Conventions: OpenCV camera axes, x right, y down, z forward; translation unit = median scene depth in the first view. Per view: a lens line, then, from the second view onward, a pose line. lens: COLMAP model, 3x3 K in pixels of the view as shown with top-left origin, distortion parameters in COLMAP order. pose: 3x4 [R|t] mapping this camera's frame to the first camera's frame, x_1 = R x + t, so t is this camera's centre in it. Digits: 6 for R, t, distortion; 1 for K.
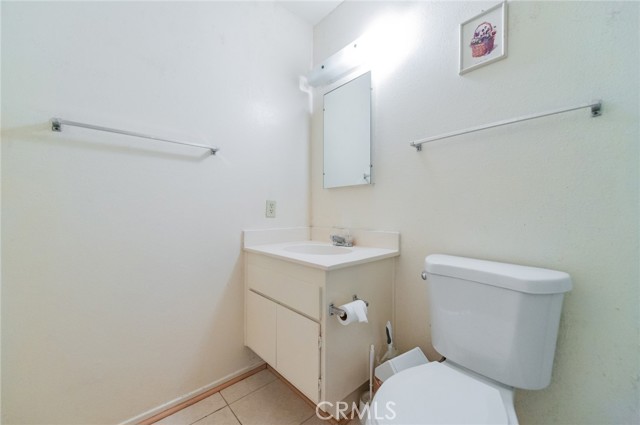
lens RADIAL K [[252.2, 0, 319.7], [0, 252.2, 210.7], [0, 0, 1]] dist [0.003644, -0.000099]
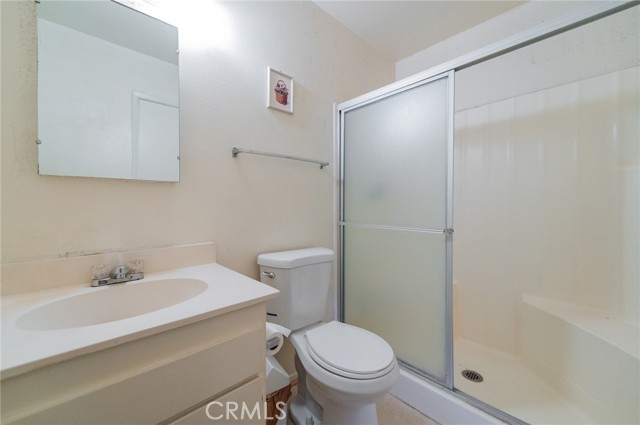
lens RADIAL K [[252.2, 0, 319.6], [0, 252.2, 212.0], [0, 0, 1]] dist [0.003644, -0.000099]
pose [[-0.012519, -0.009688, 0.999875, -0.719336], [0.004636, 0.999942, 0.009746, -0.034981], [-0.999911, 0.004758, -0.012474, 0.789909]]
